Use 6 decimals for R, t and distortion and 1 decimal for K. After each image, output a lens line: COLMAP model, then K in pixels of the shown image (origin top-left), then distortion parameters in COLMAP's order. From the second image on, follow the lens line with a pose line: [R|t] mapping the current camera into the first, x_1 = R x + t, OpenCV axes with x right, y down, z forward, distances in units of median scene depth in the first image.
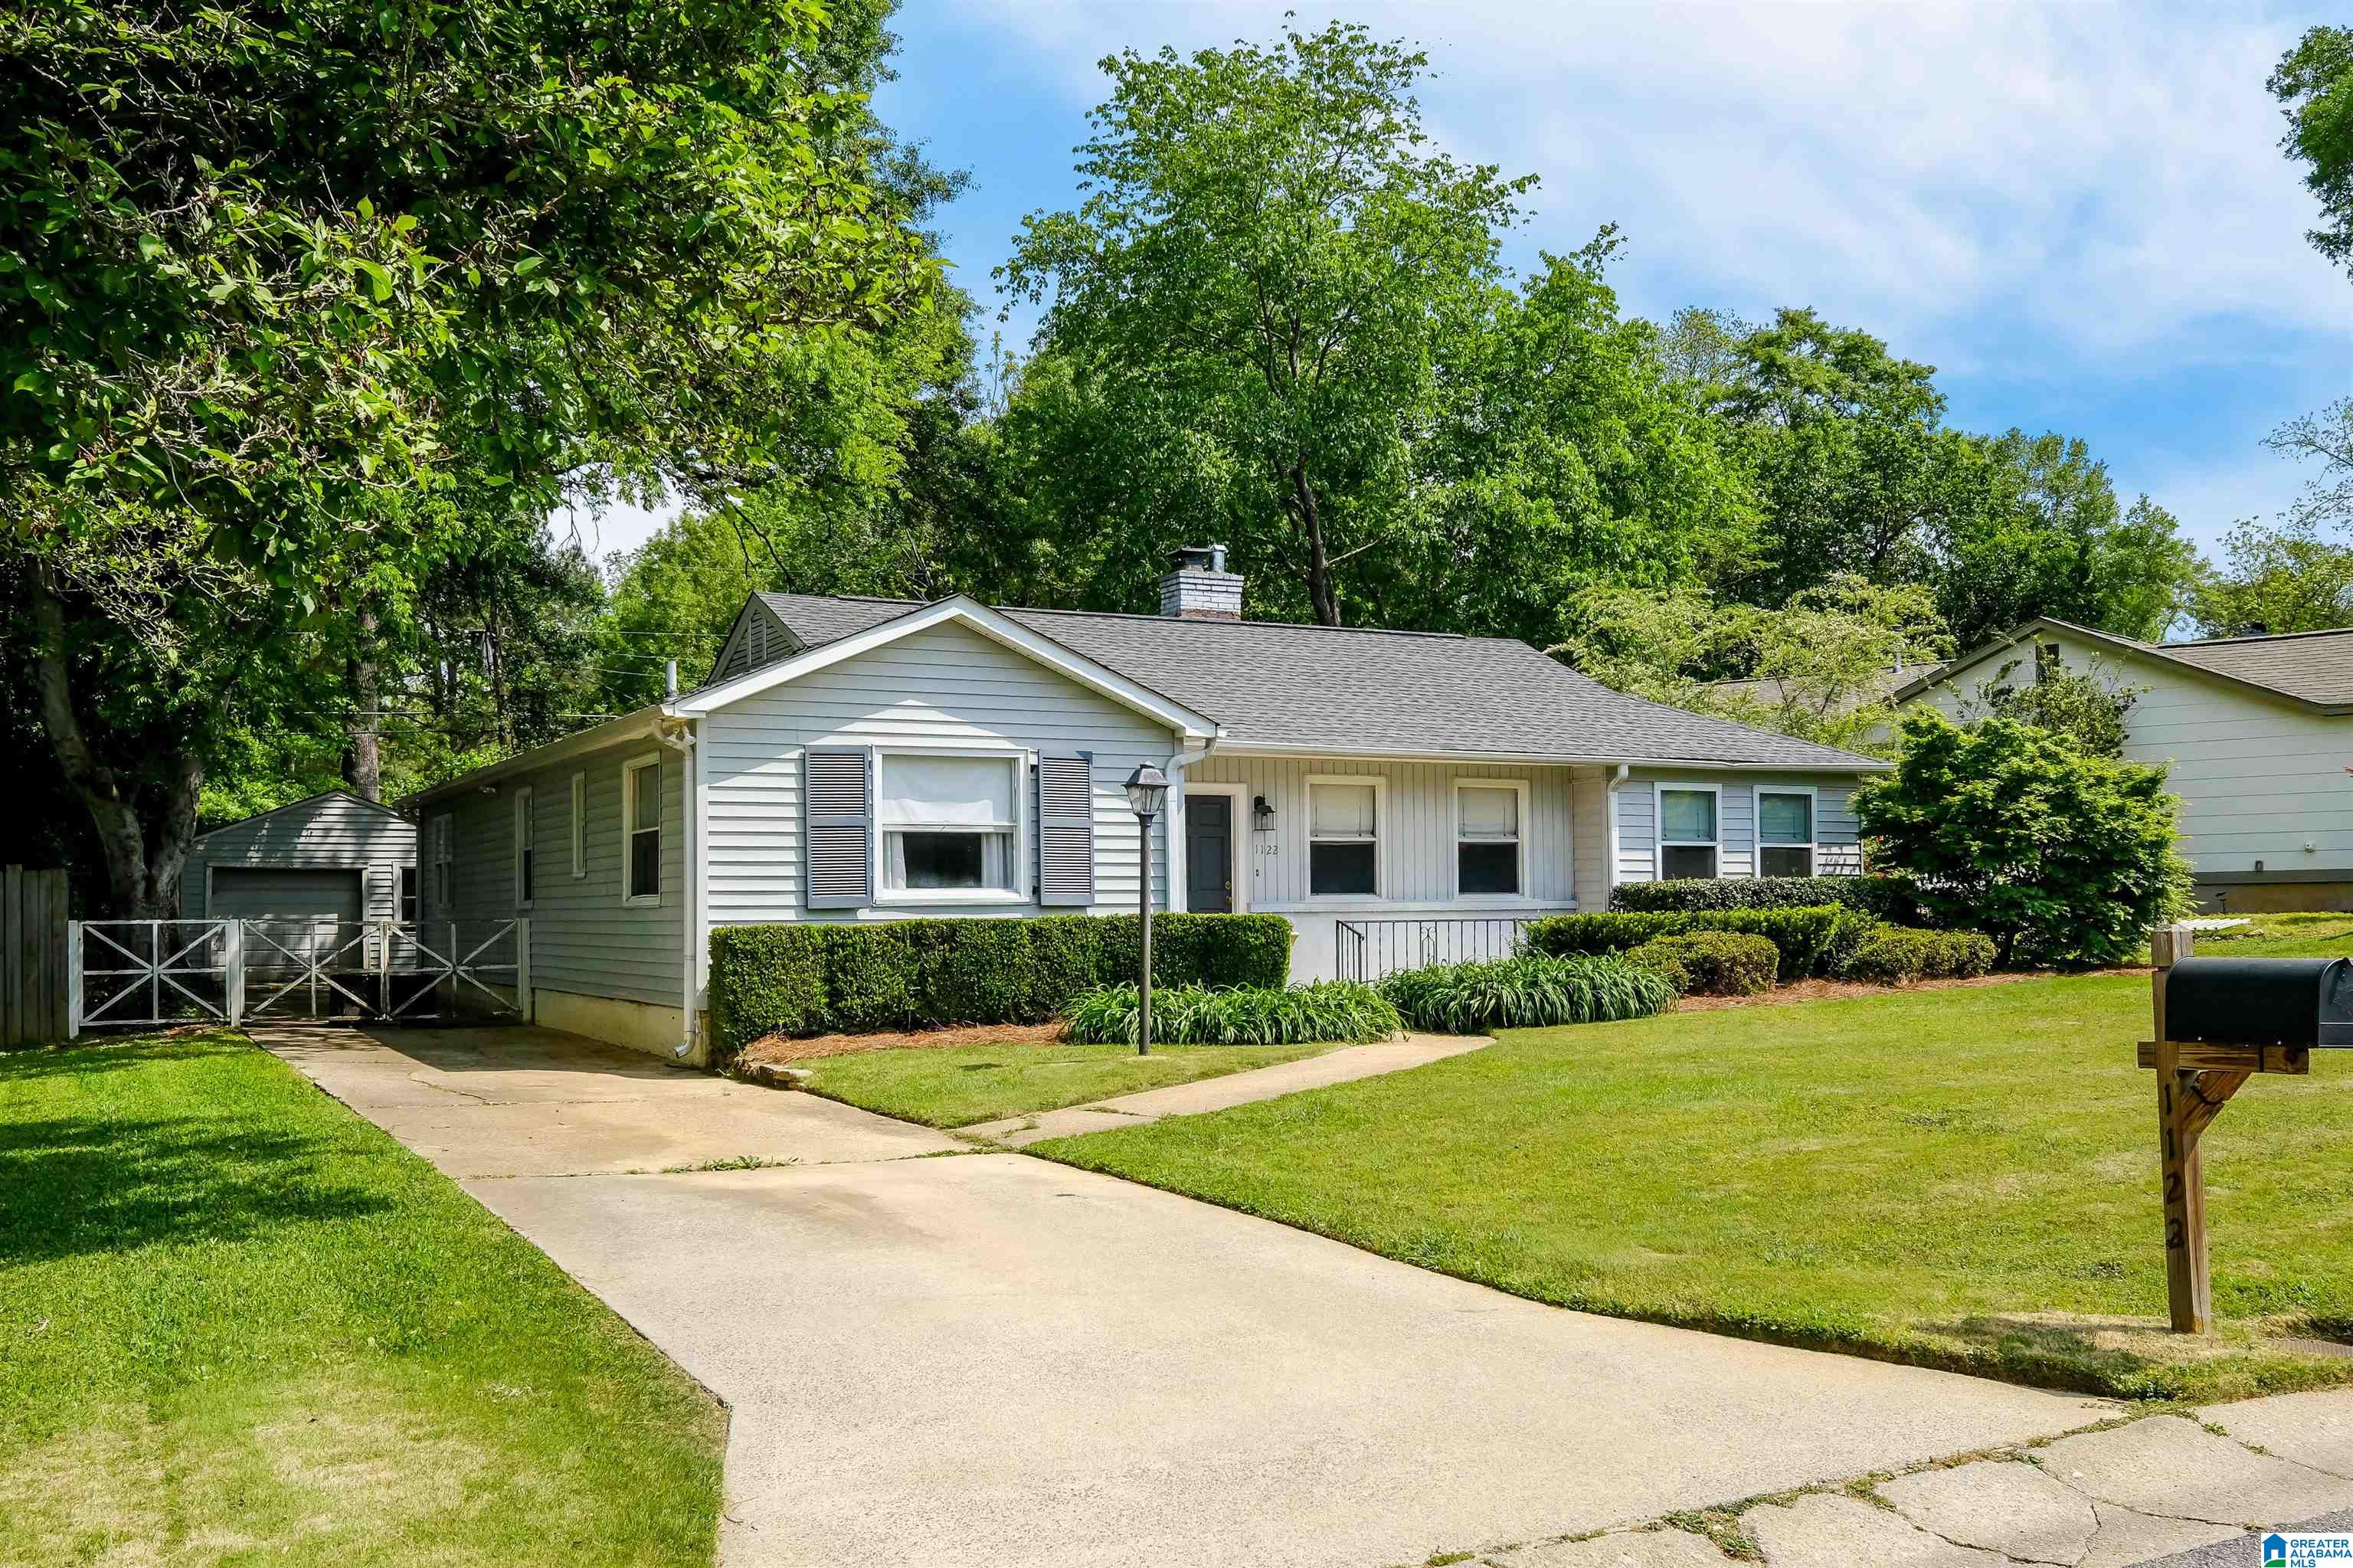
lens RADIAL K [[2216.9, 0, 1213.4], [0, 2216.9, 840.2], [0, 0, 1]] dist [0.001732, 0.000555]
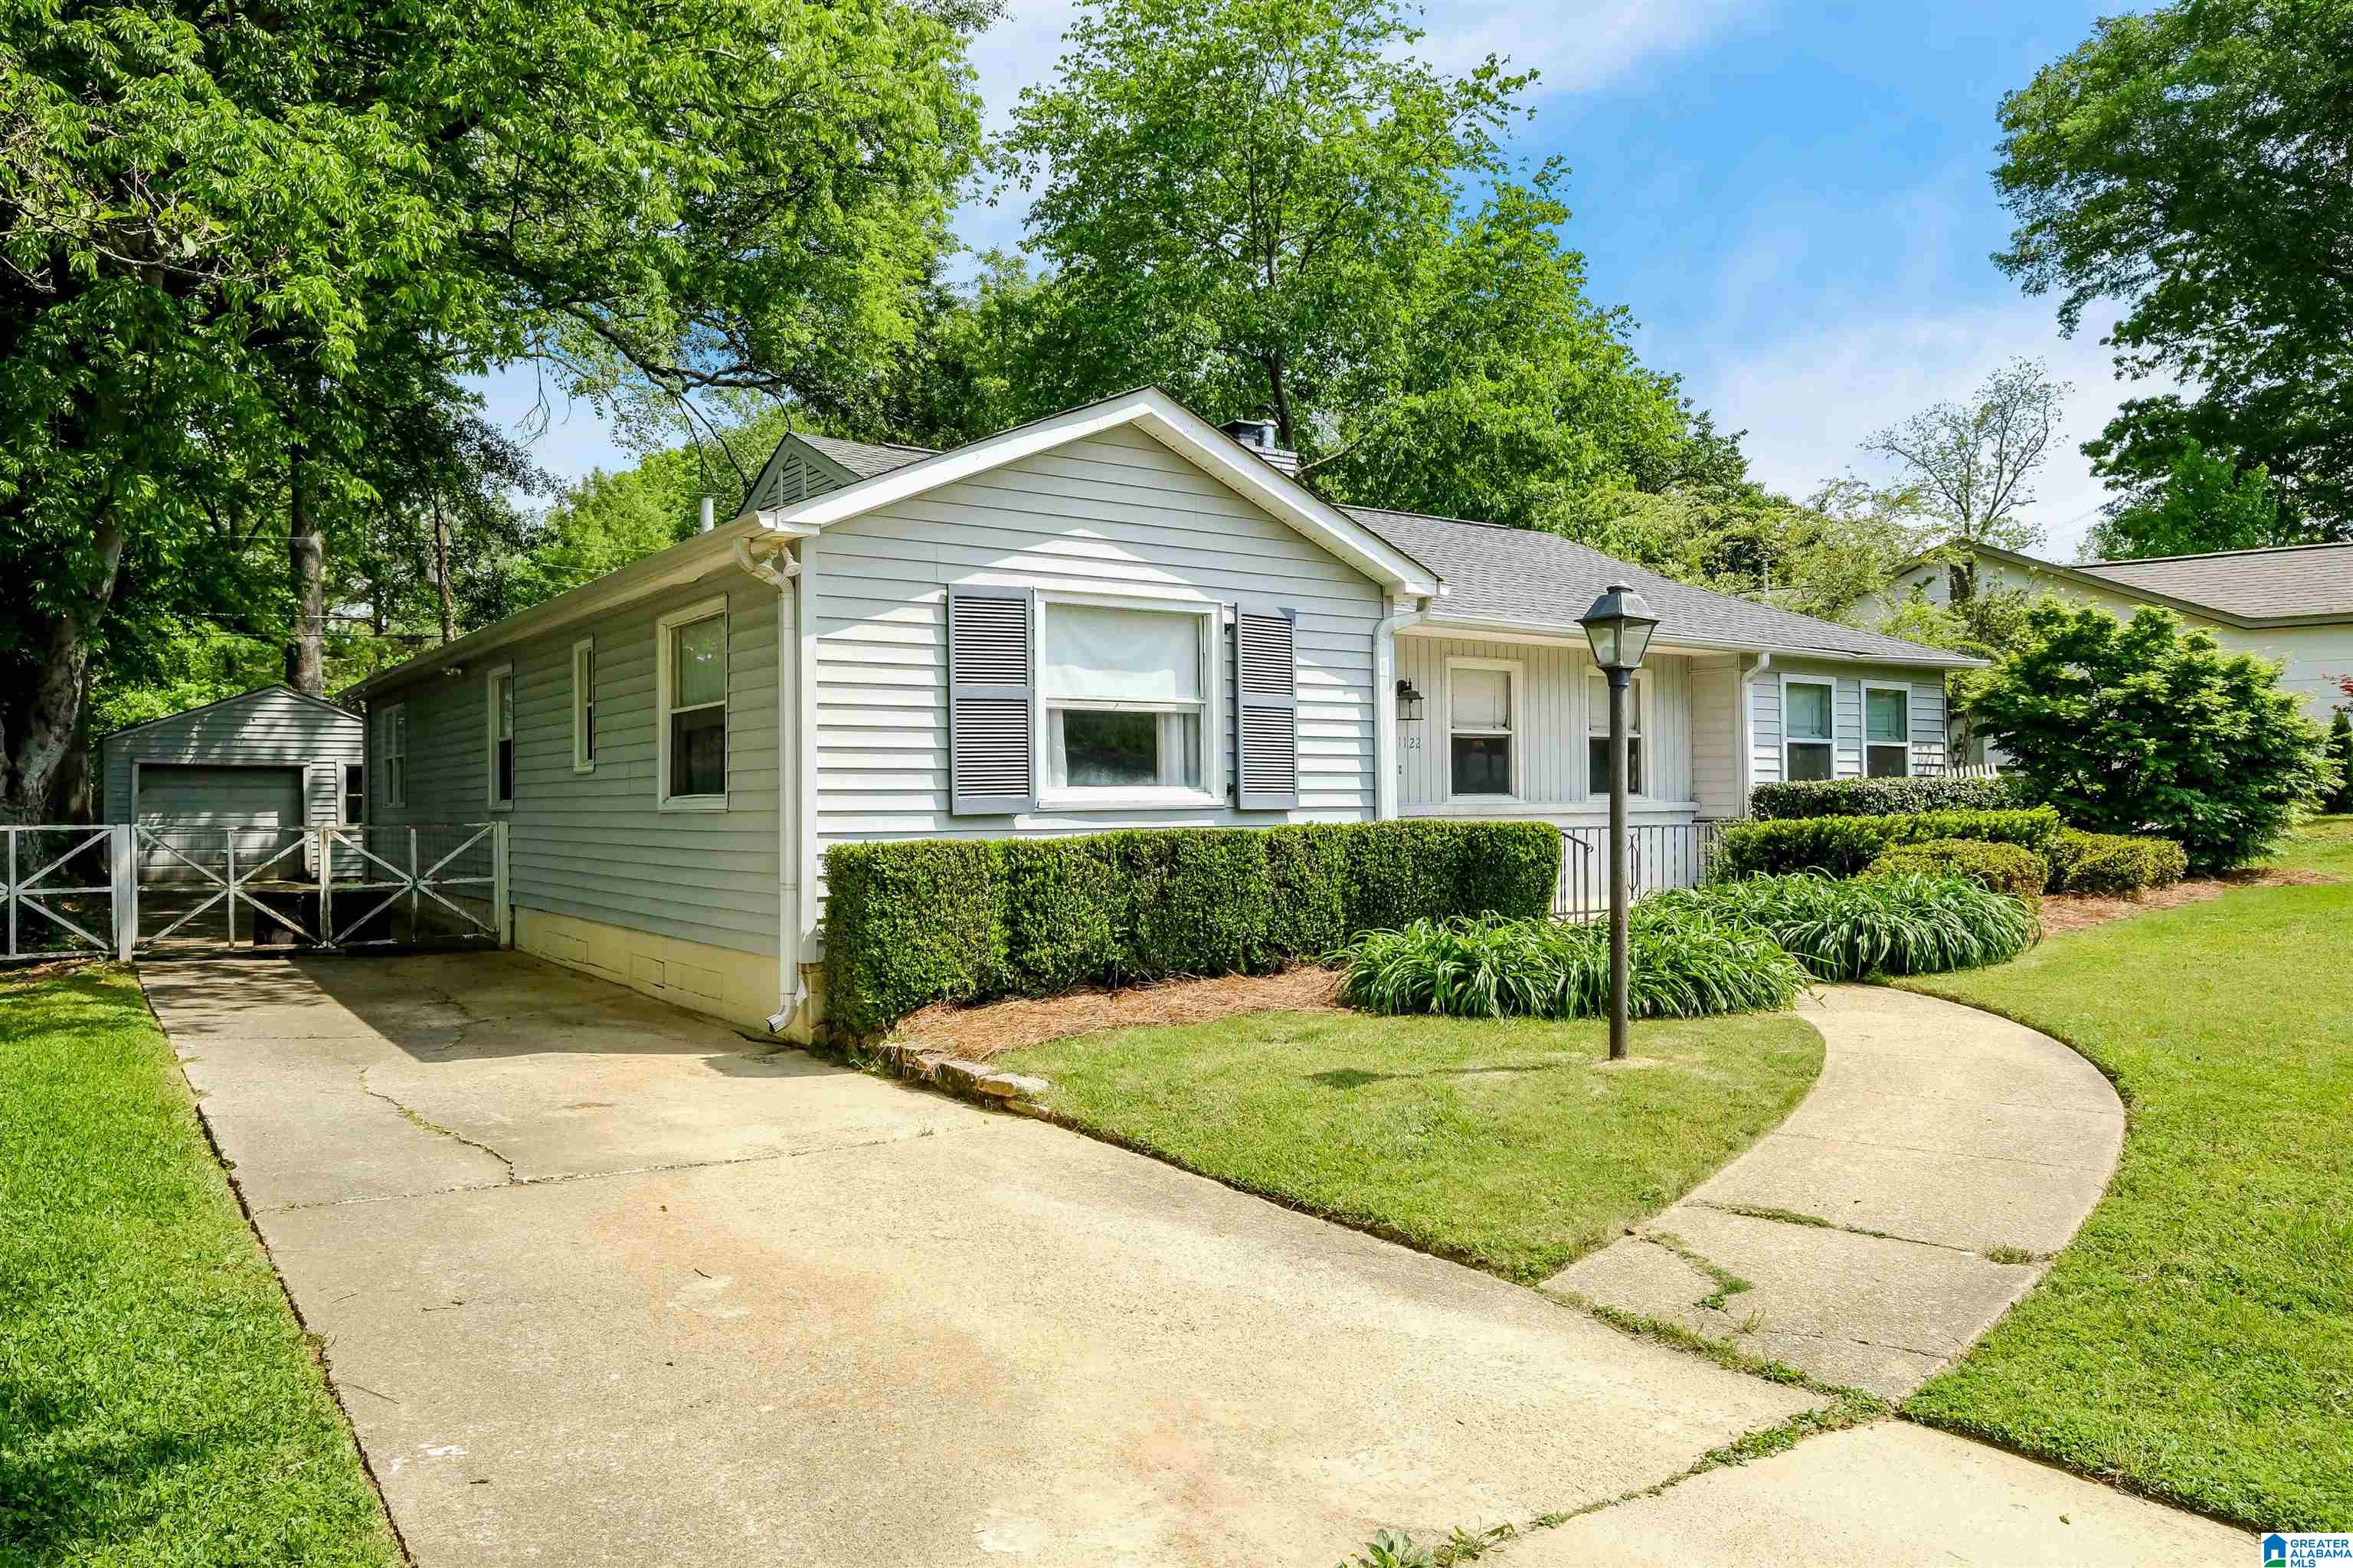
lens RADIAL K [[1631.1, 0, 1176.5], [0, 1631.1, 784.0], [0, 0, 1]] dist [-0.004252, 0.001705]
pose [[0.992701, 0.002425, 0.120580, -0.152591], [-0.004696, 0.999817, 0.018551, 0.009631], [-0.120513, -0.018982, 0.992530, 0.414737]]
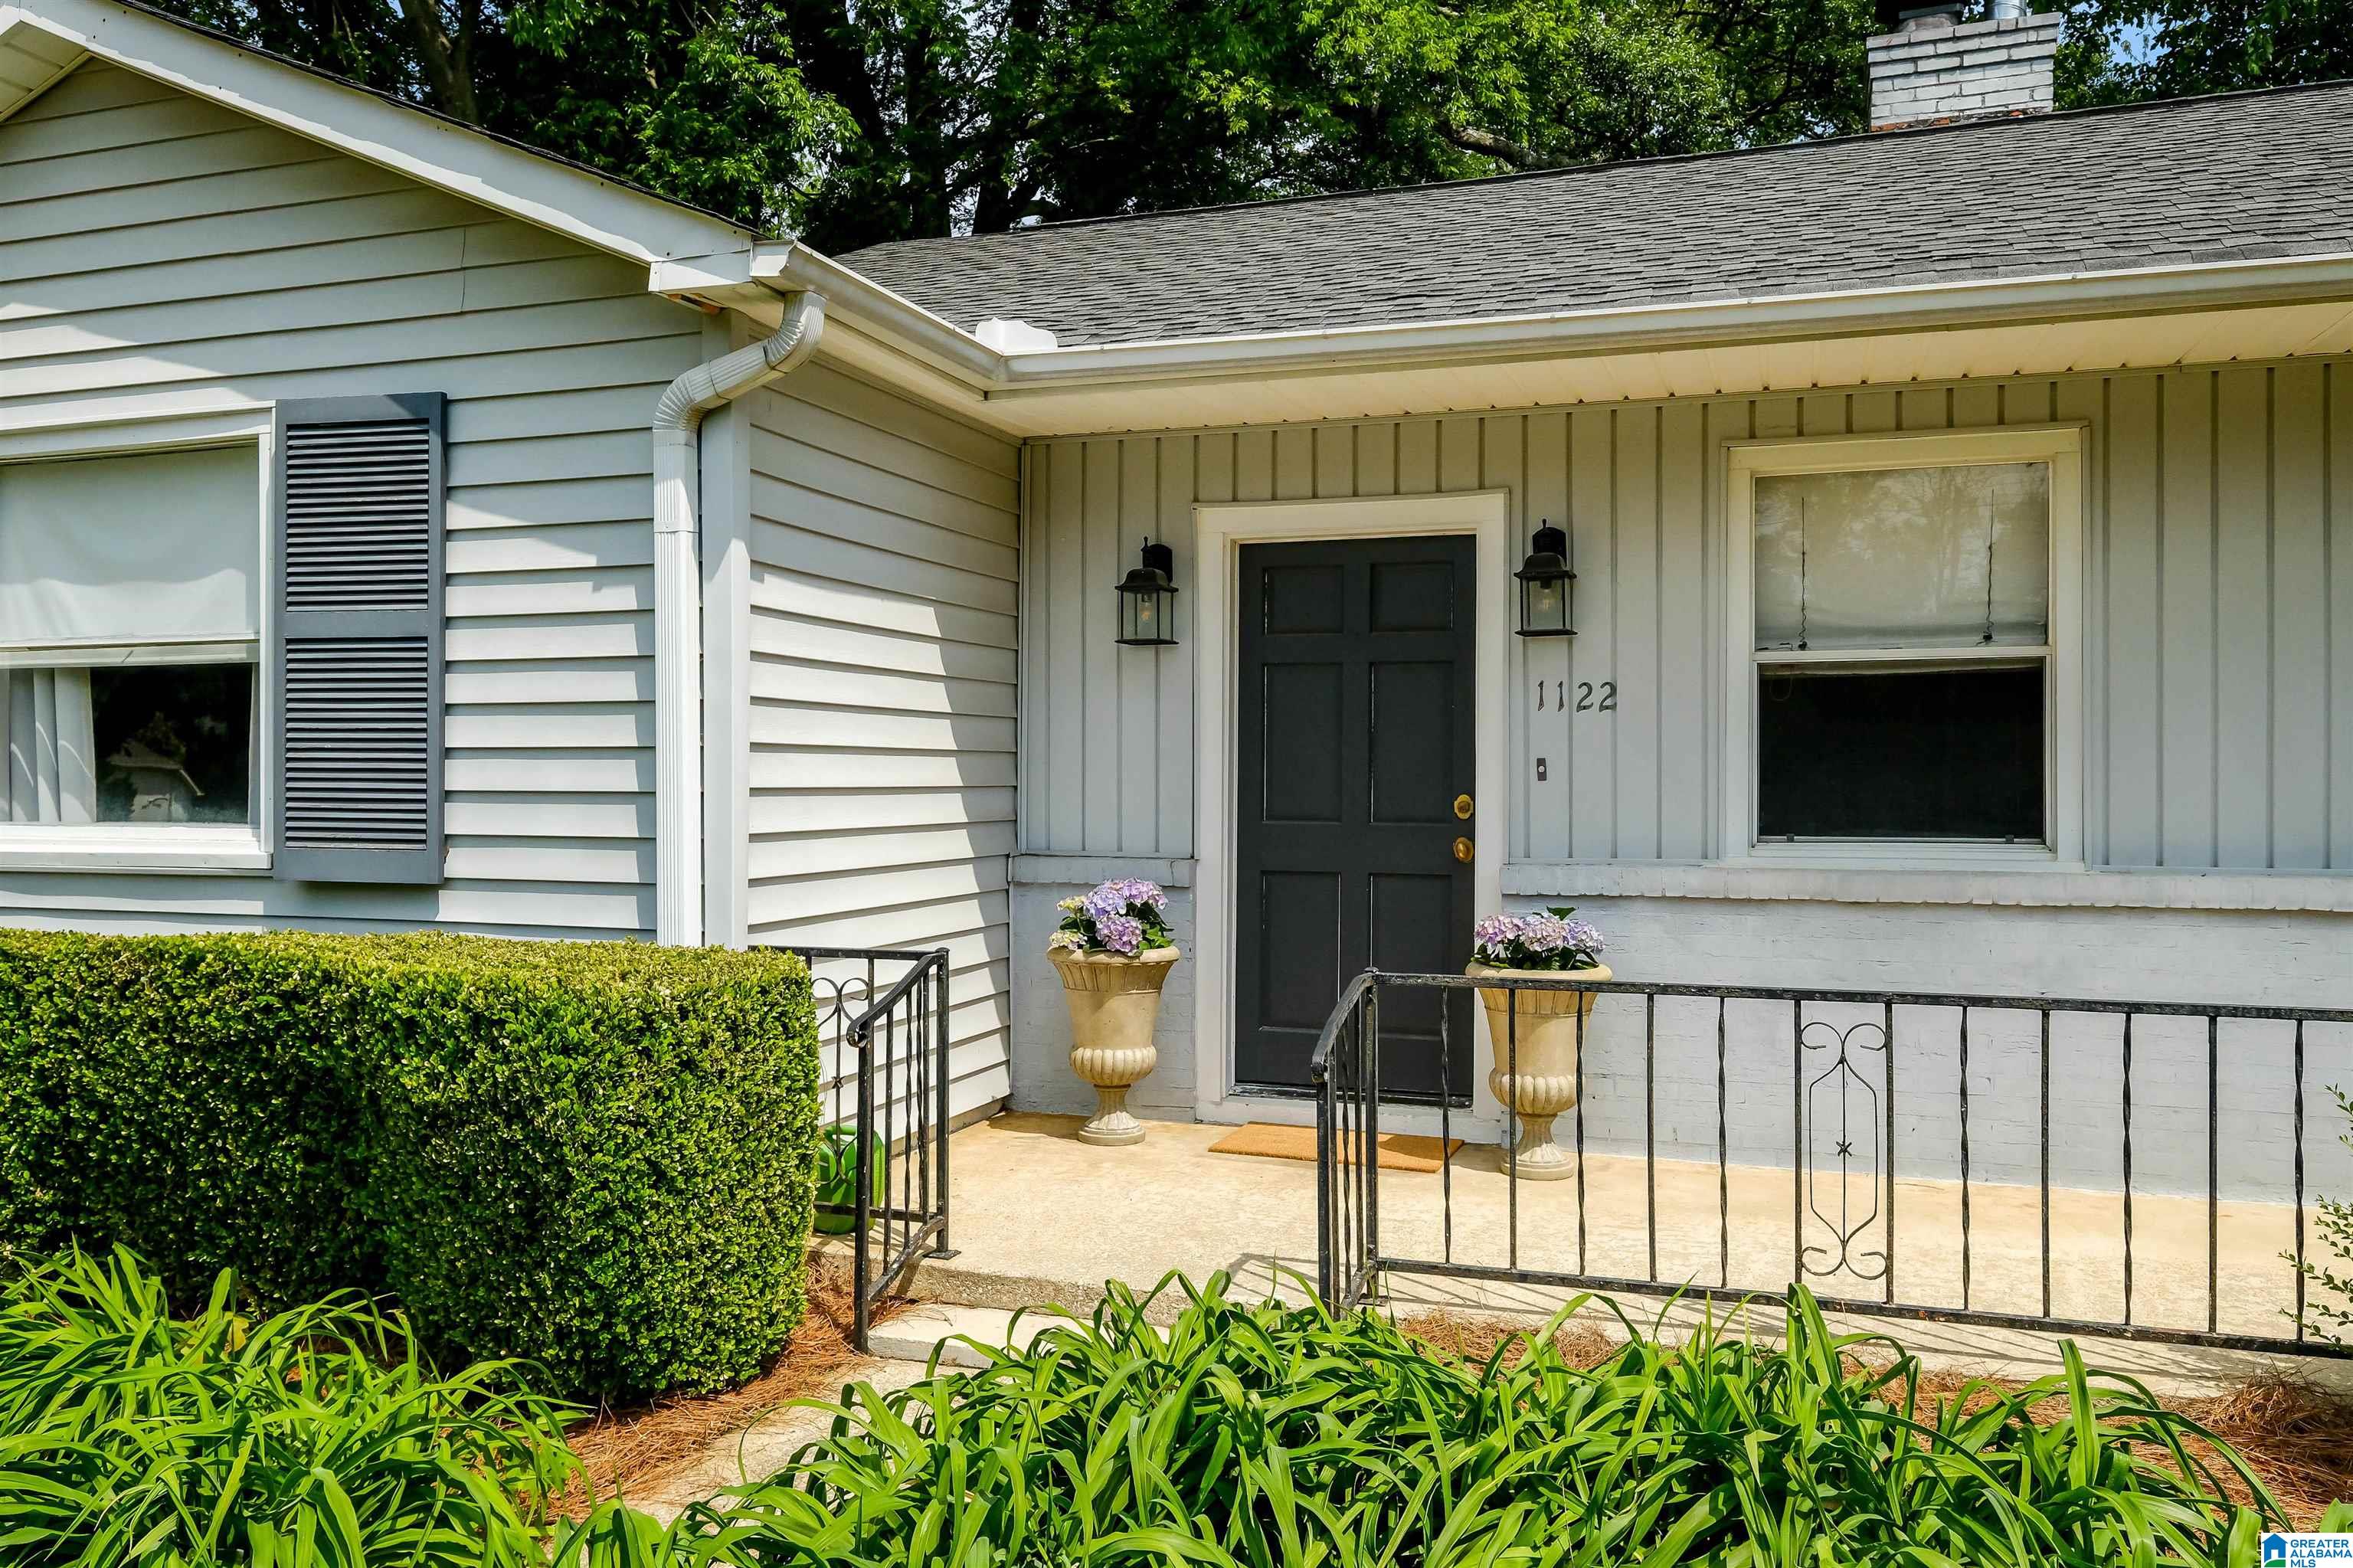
lens RADIAL K [[1804.7, 0, 1151.6], [0, 1804.7, 760.5], [0, 0, 1]] dist [0.003268, 0.000943]
pose [[0.665027, 0.002737, -0.746814, 0.189391], [0.016673, 0.999690, 0.018510, 0.008326], [0.746633, -0.024761, 0.664775, 0.844045]]
